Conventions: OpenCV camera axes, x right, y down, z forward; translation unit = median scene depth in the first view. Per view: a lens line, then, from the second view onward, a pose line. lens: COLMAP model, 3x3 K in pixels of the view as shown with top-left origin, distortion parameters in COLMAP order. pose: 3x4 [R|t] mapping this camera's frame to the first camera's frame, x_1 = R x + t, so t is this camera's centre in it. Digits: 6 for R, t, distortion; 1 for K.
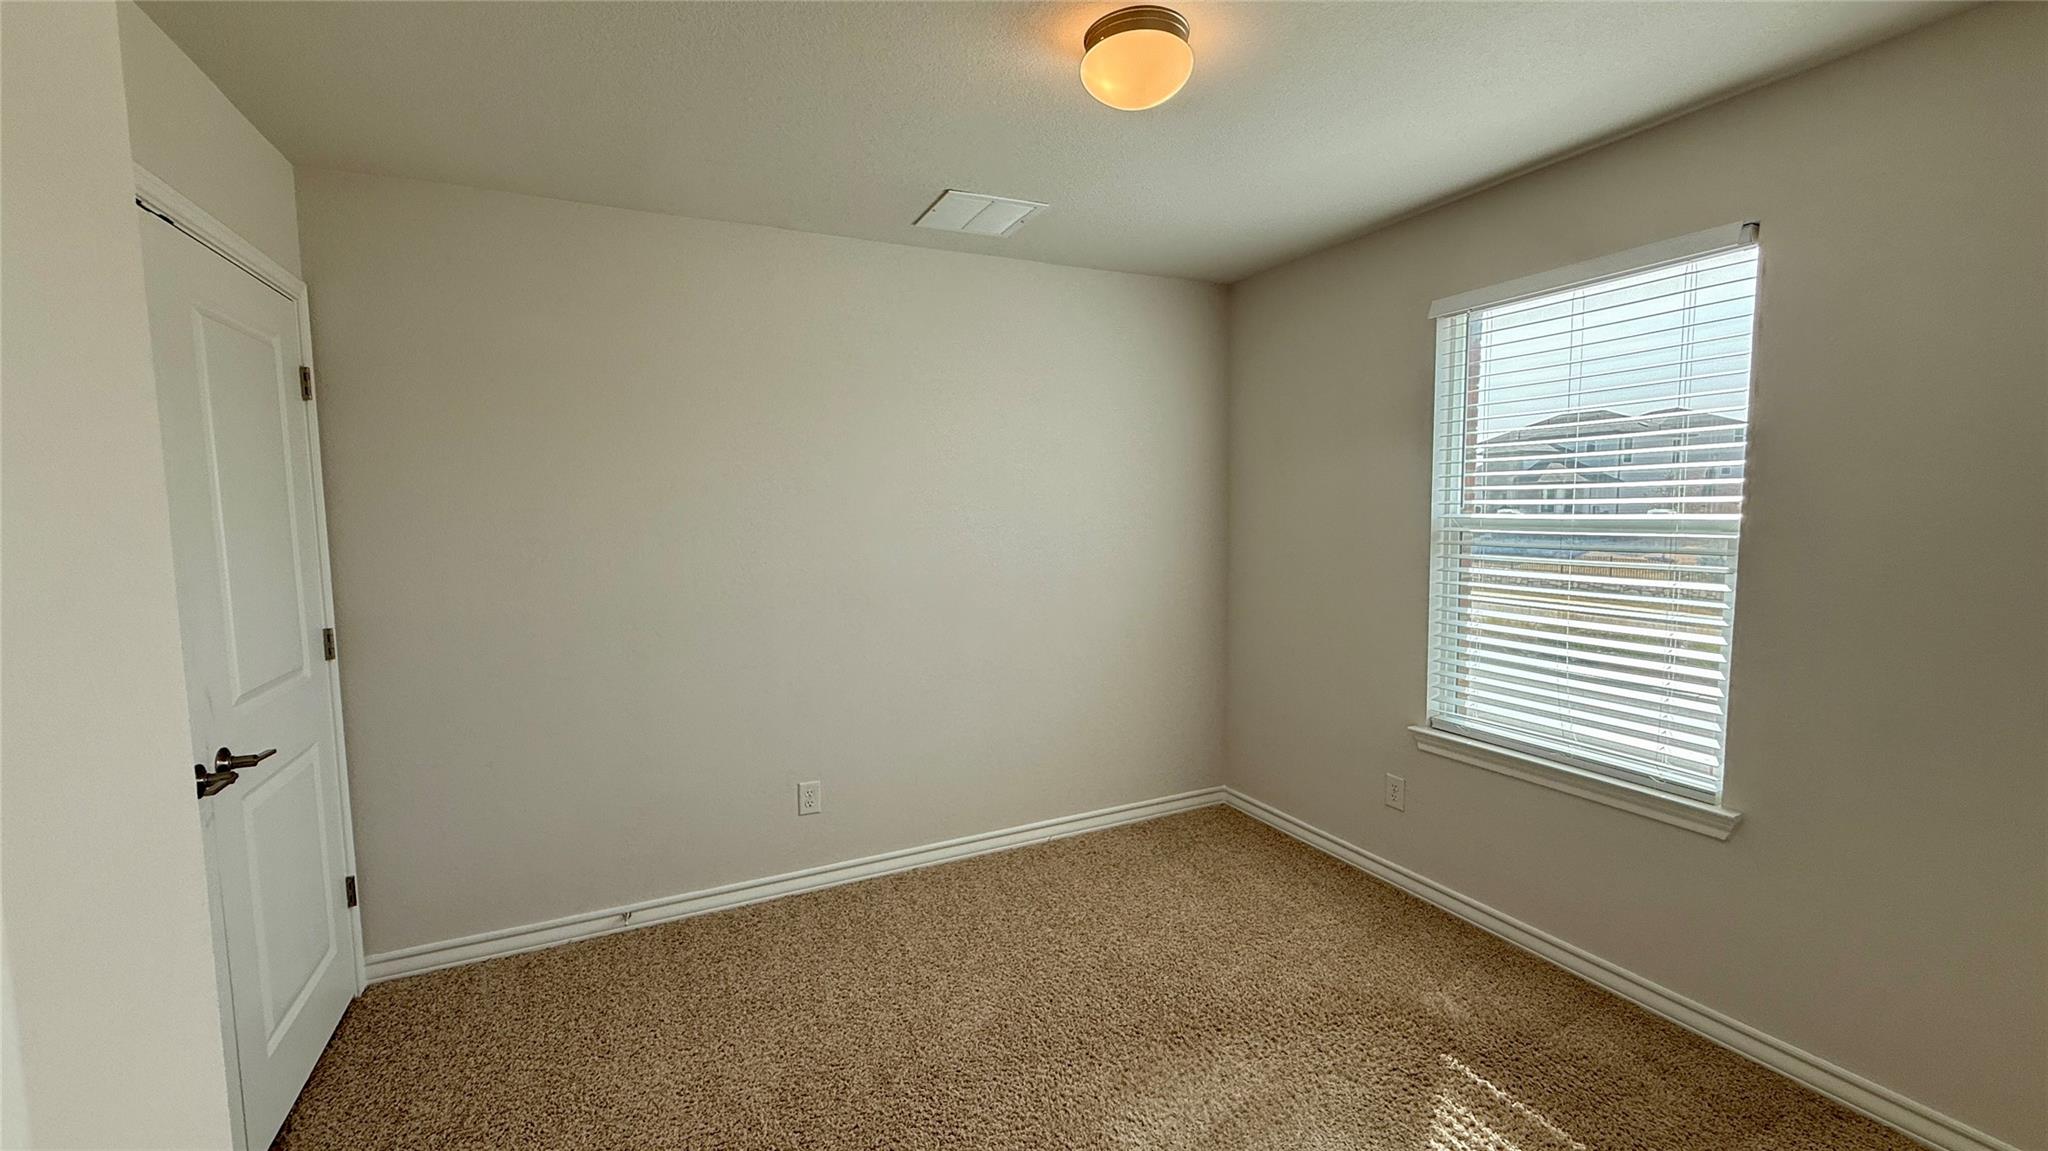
lens RADIAL K [[830.7, 0, 1020.9], [0, 830.7, 577.5], [0, 0, 1]] dist [-0.001504, -0.000071]
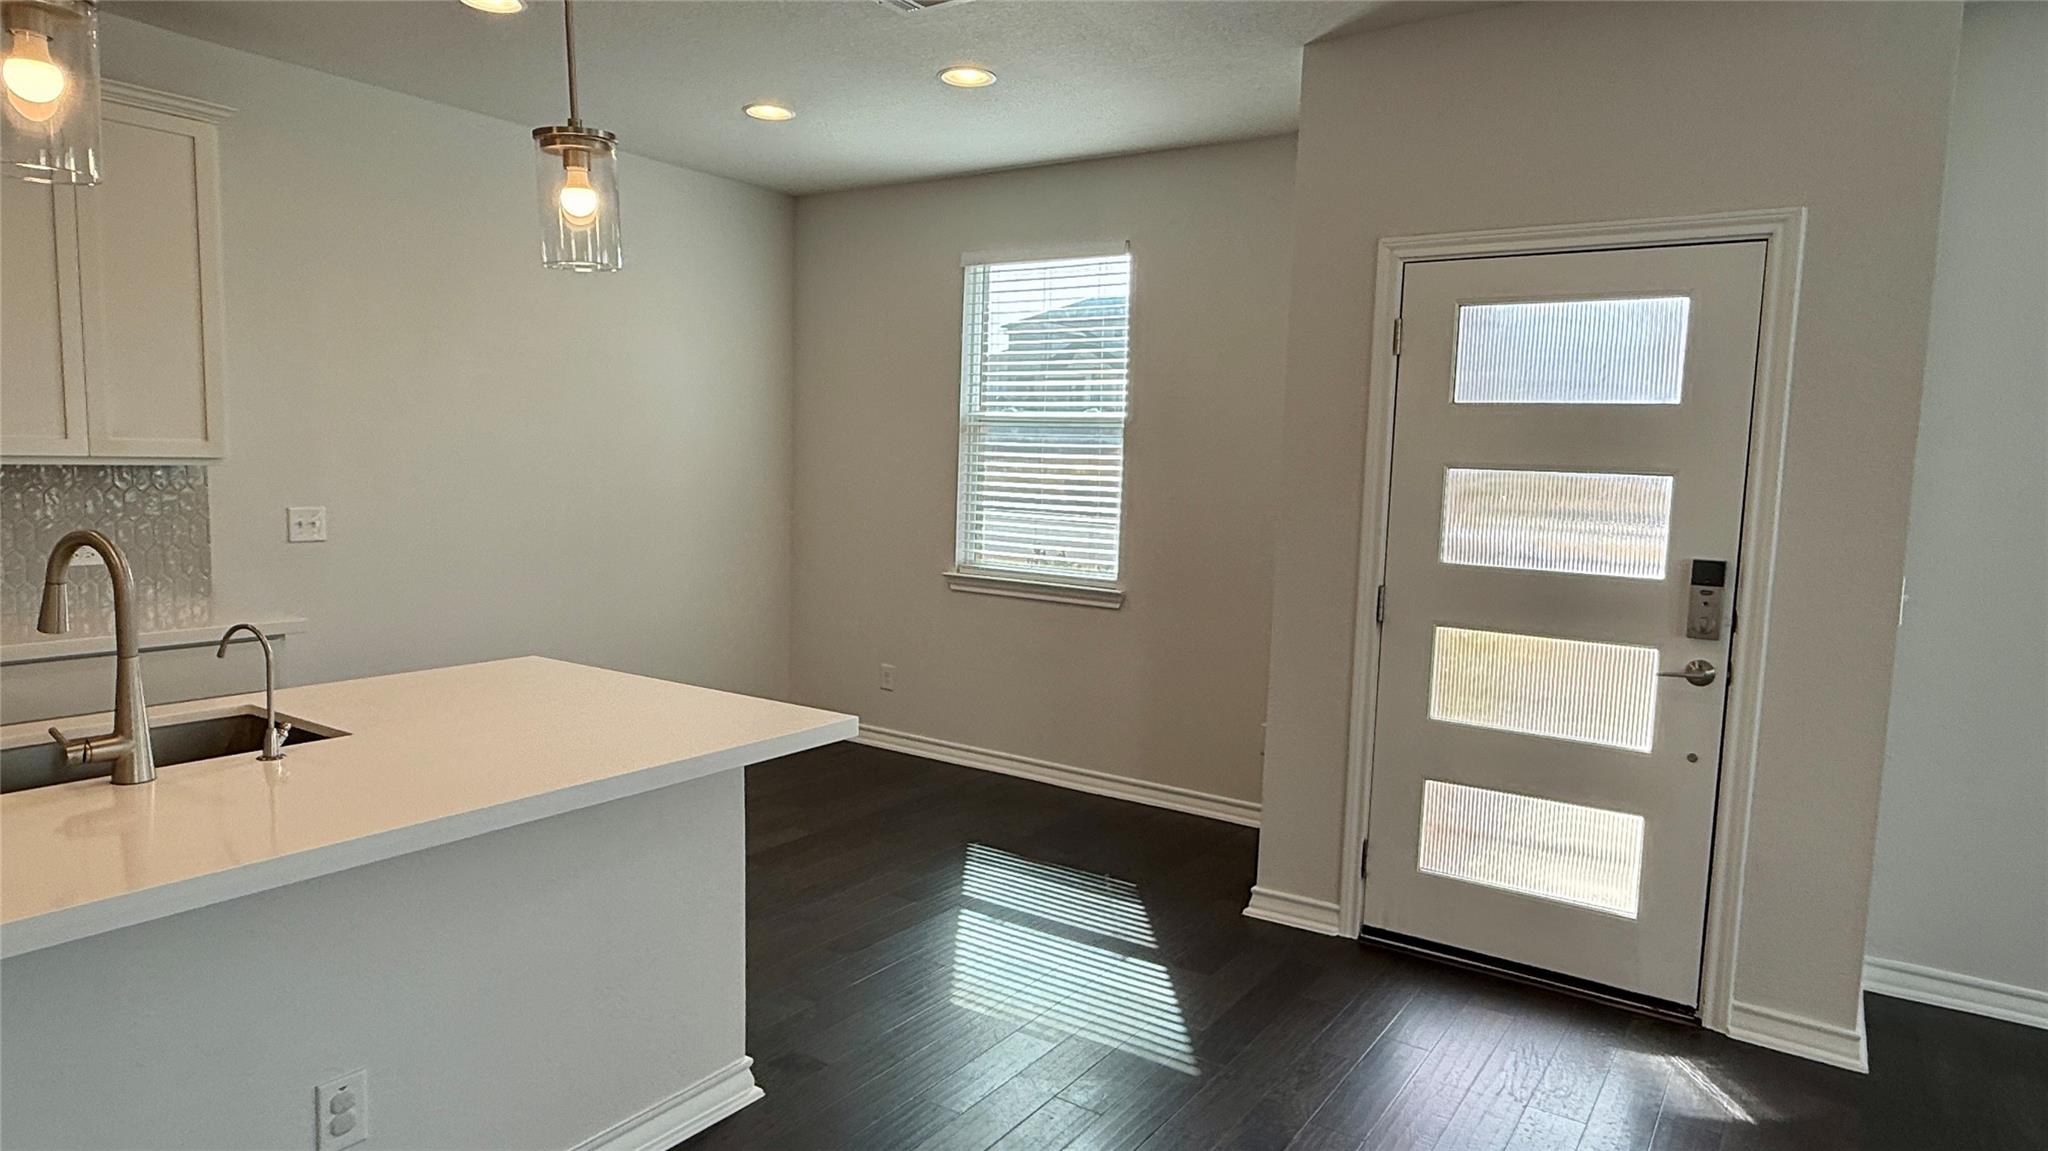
lens RADIAL K [[1208.4, 0, 1018.6], [0, 1208.4, 575.6], [0, 0, 1]] dist [0.001677, -0.000169]
pose [[0.873978, -0.005721, 0.485933, -0.389831], [-0.002194, 0.999874, 0.015717, 0.164647], [-0.485961, -0.014802, 0.873855, -0.789980]]
